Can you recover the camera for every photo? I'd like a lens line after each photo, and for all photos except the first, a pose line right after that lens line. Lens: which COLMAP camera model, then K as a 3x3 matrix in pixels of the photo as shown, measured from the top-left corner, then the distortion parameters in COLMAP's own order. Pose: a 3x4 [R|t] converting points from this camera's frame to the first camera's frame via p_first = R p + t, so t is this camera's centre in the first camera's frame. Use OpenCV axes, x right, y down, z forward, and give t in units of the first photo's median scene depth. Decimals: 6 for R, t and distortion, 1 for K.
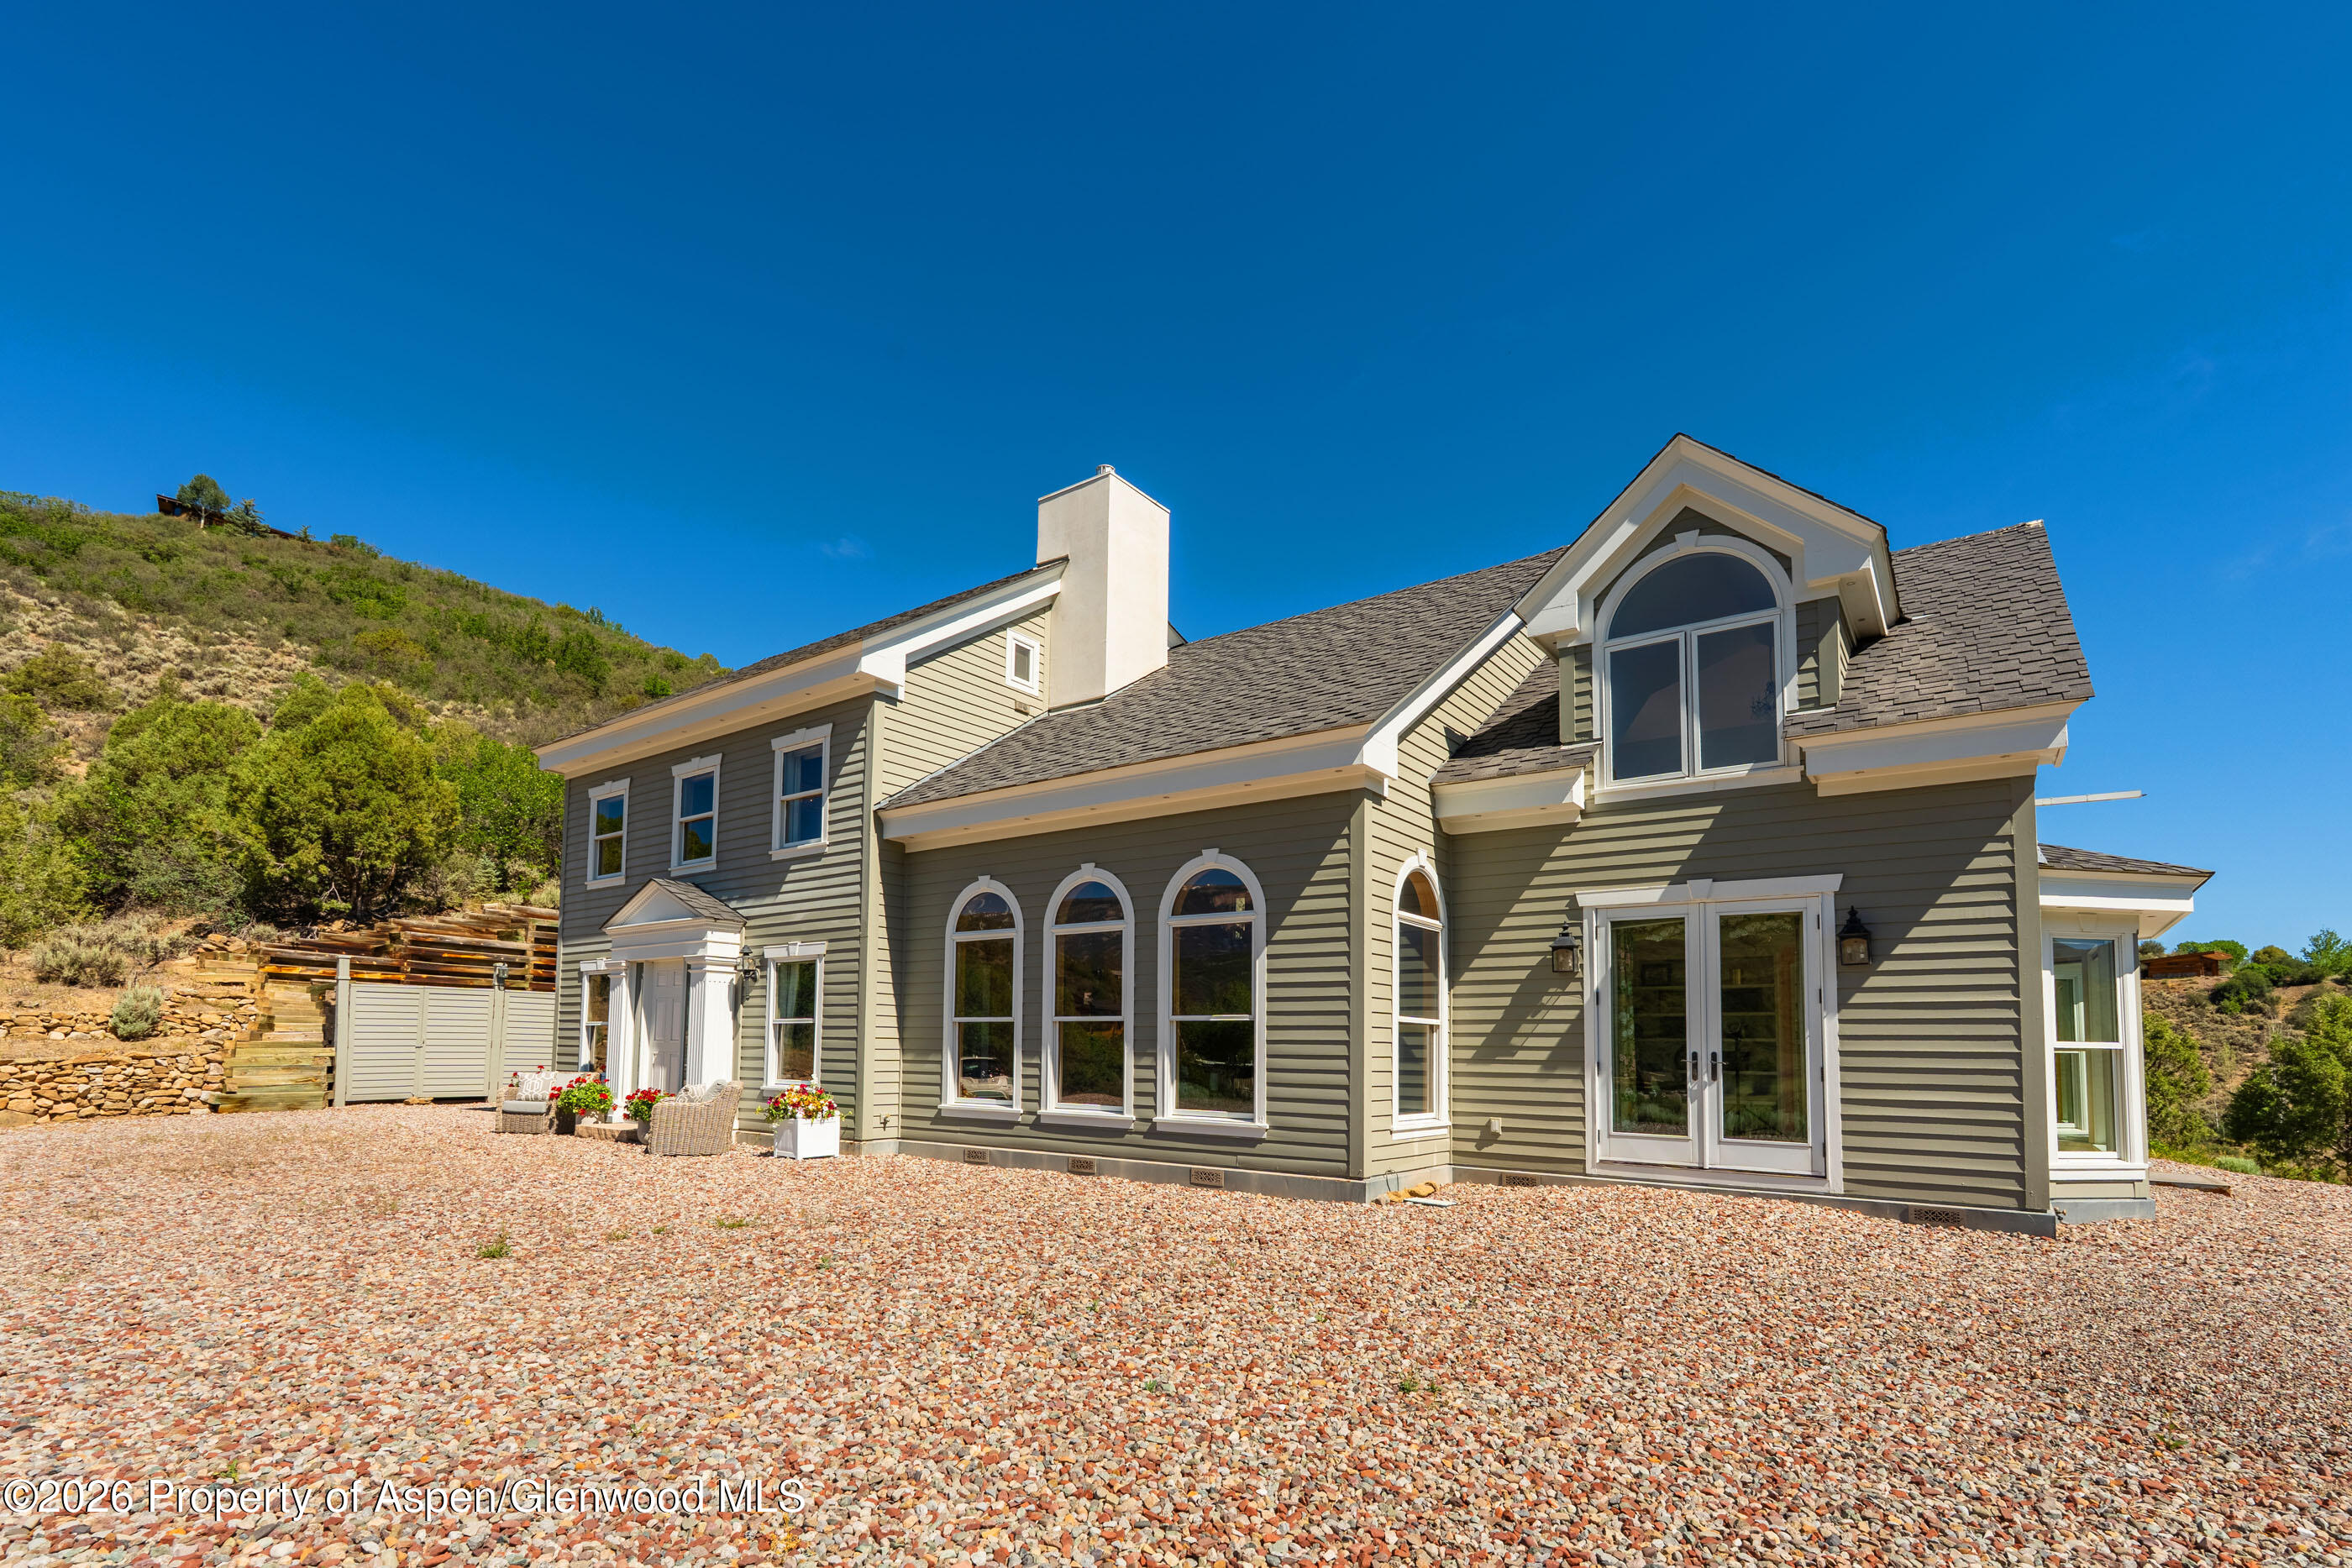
lens RADIAL K [[1083.3, 0, 1179.1], [0, 1083.3, 992.1], [0, 0, 1]] dist [-0.001500, -0.000042]
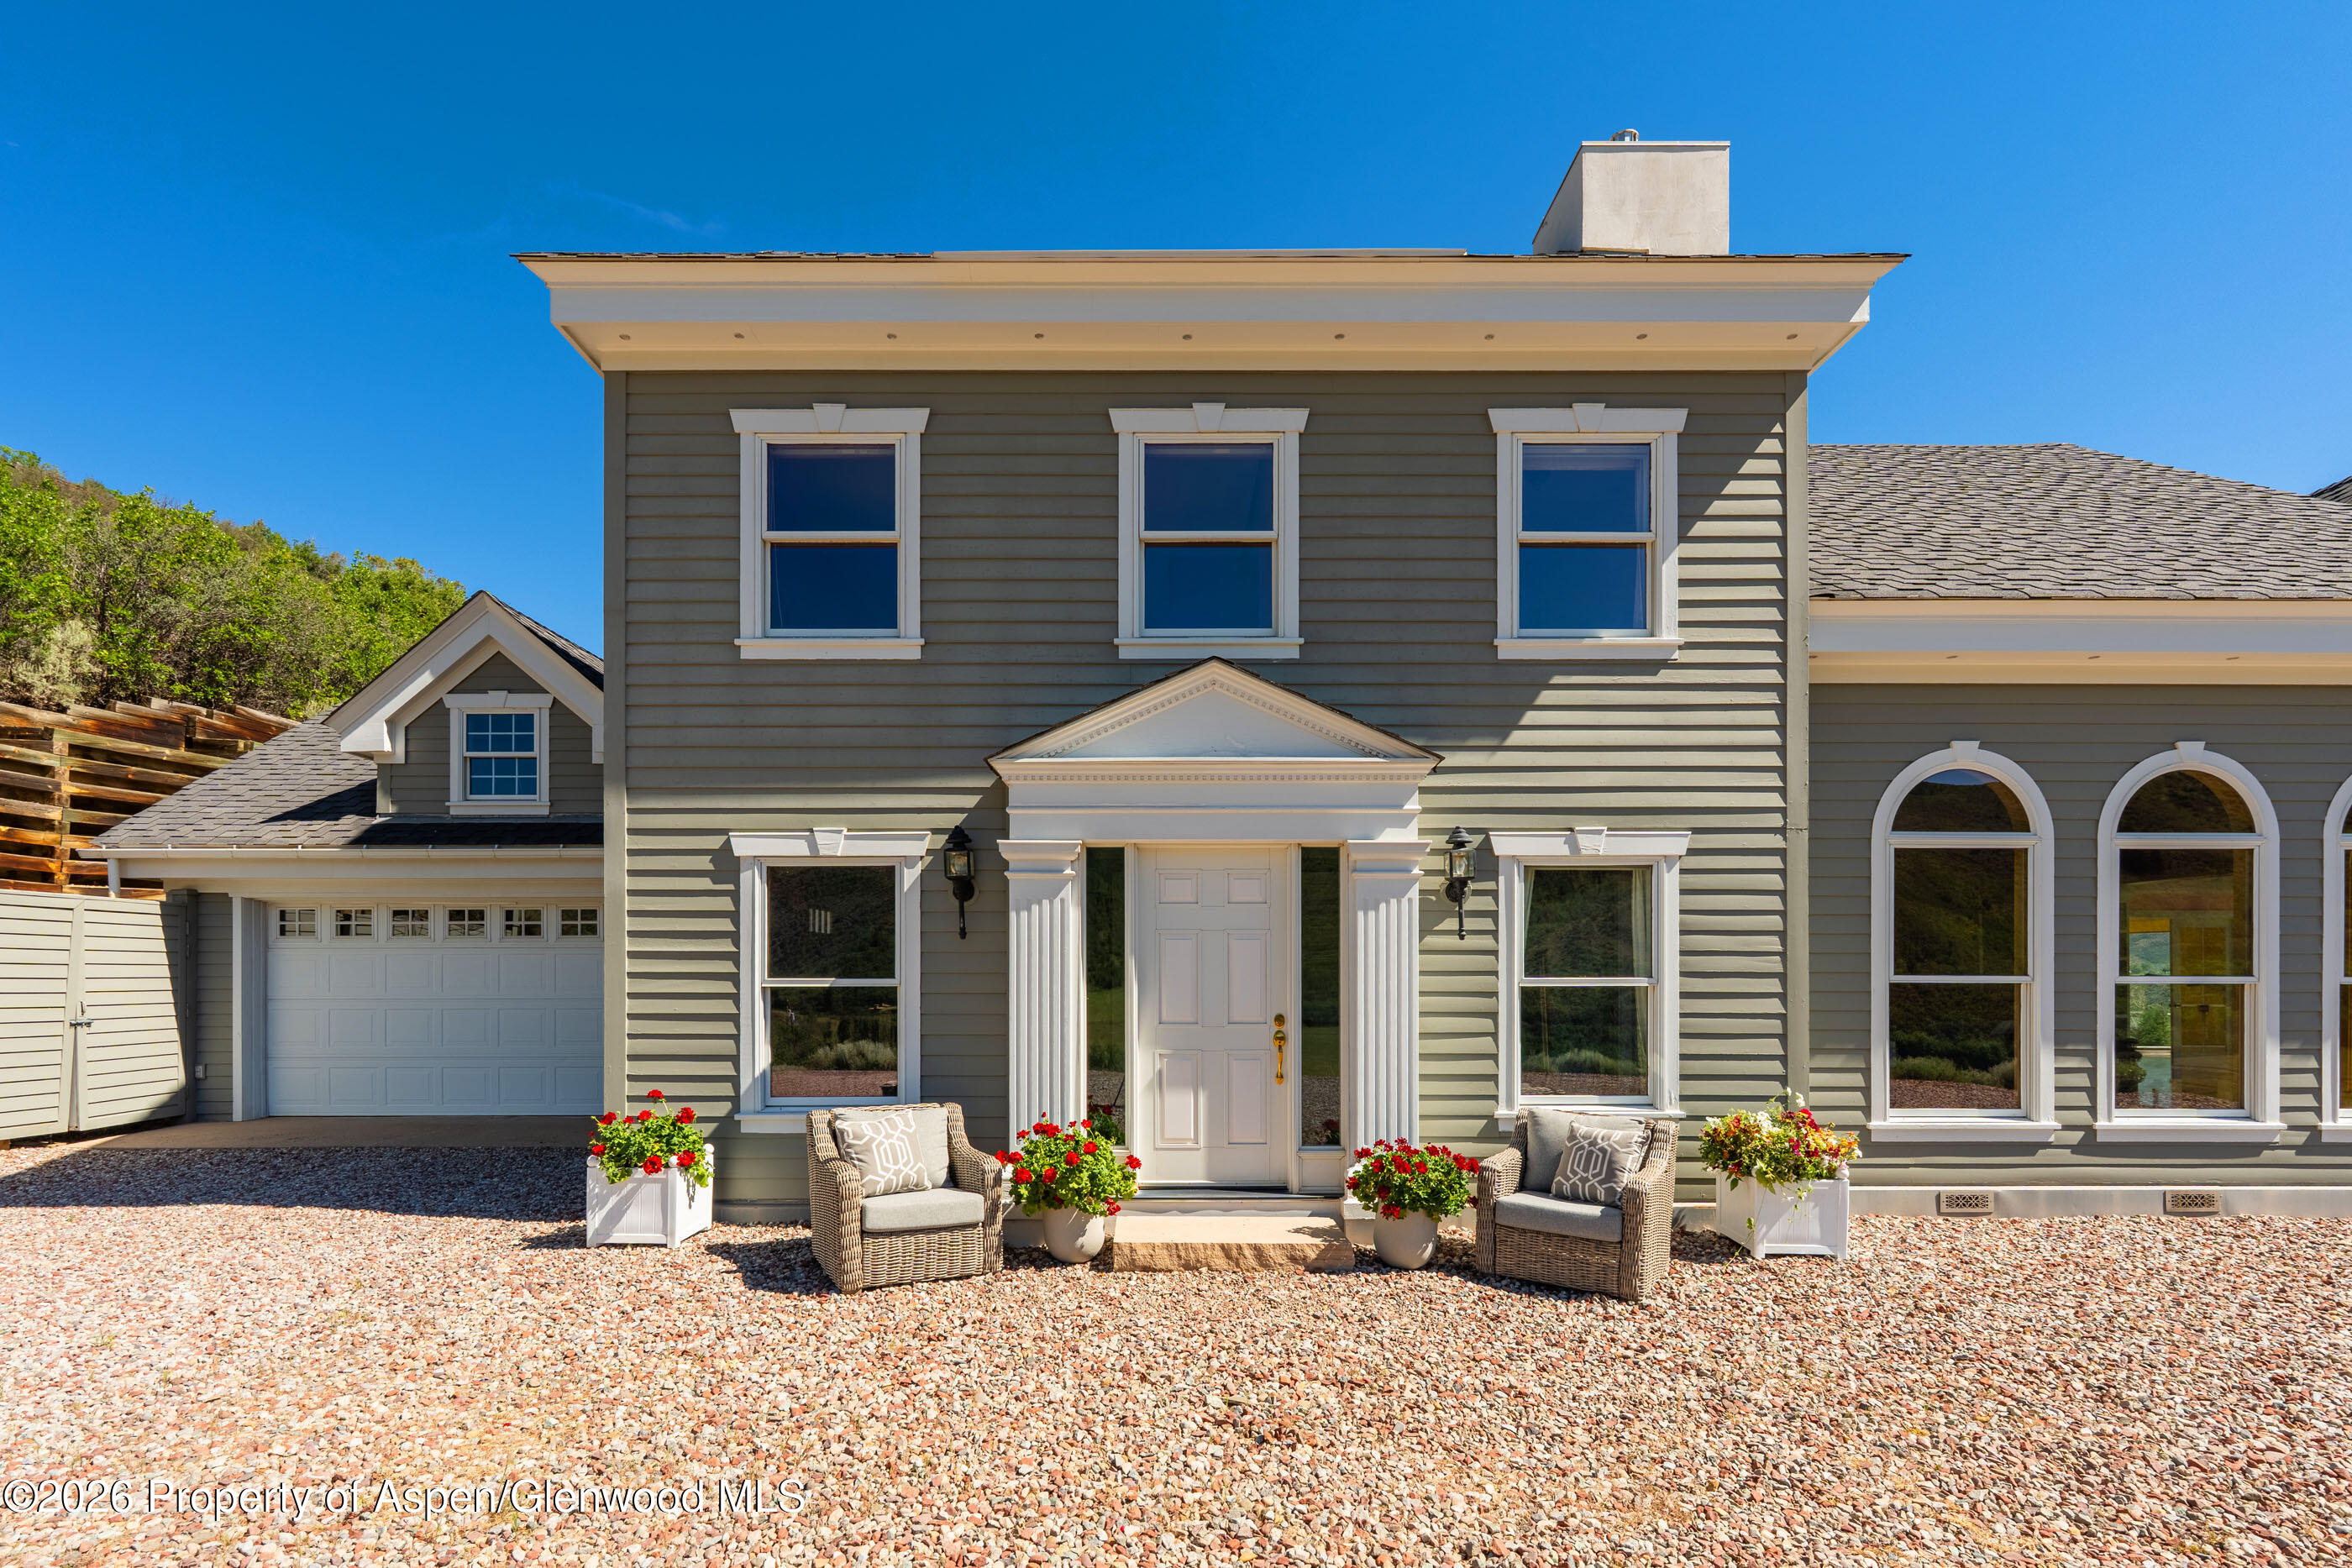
lens RADIAL K [[1102.0, 0, 1148.9], [0, 1102.0, 977.4], [0, 0, 1]] dist [-0.002282, -0.000095]
pose [[0.809851, -0.013545, 0.586479, -1.021169], [-0.022754, 0.998256, 0.054477, 0.000799], [-0.586194, -0.057463, 0.808130, 0.859354]]
